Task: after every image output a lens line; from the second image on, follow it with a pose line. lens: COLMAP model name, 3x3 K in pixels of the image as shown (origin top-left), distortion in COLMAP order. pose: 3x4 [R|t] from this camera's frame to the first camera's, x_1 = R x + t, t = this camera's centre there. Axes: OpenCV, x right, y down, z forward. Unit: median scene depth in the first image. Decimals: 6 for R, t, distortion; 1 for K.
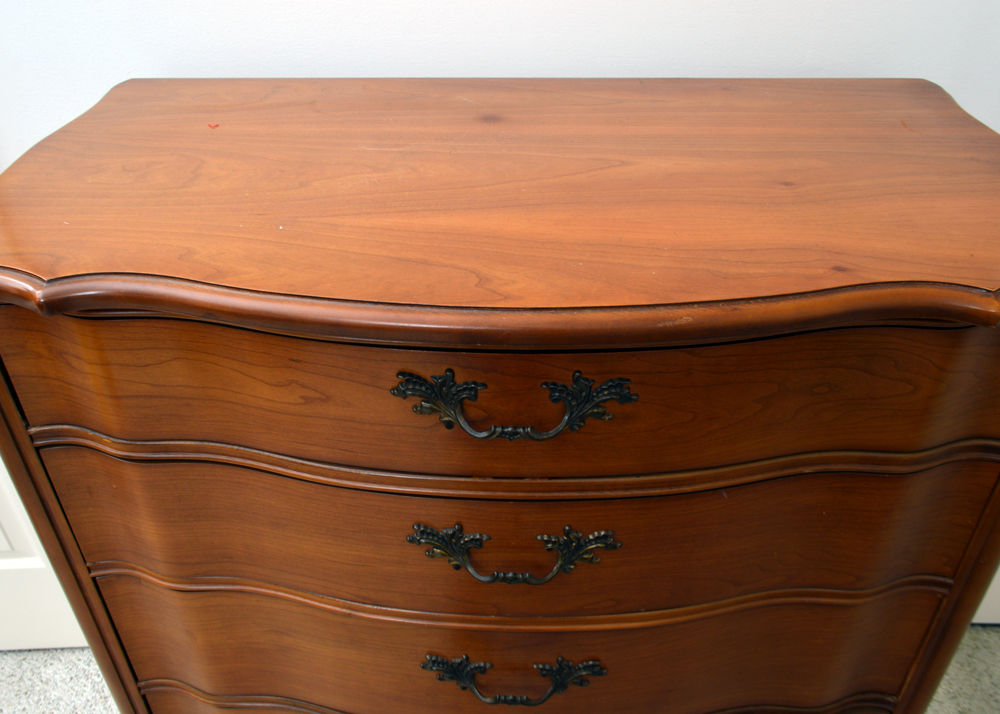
lens RADIAL K [[826.0, 0, 503.0], [0, 826.0, 354.6], [0, 0, 1]] dist [-0.017294, 0.003955]
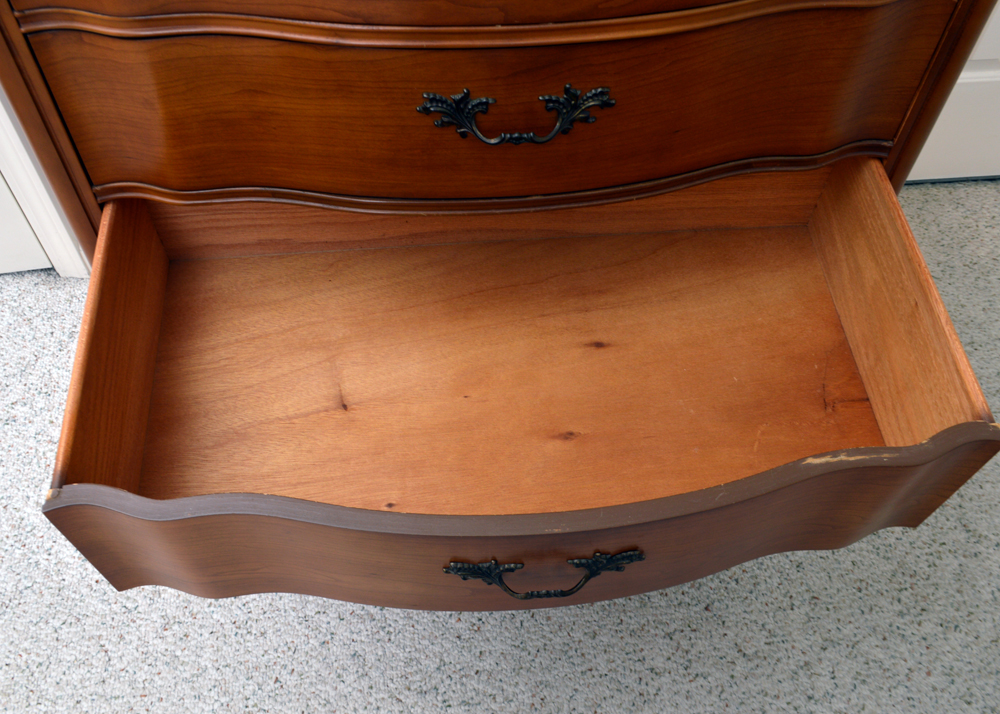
lens RADIAL K [[900.4, 0, 496.7], [0, 900.4, 355.3], [0, 0, 1]] dist [-0.015826, -0.006935]
pose [[0.991020, -0.090646, 0.098298, -0.166169], [0.053849, 0.943449, 0.327114, 0.384805], [-0.122391, -0.318884, 0.939858, -0.052505]]
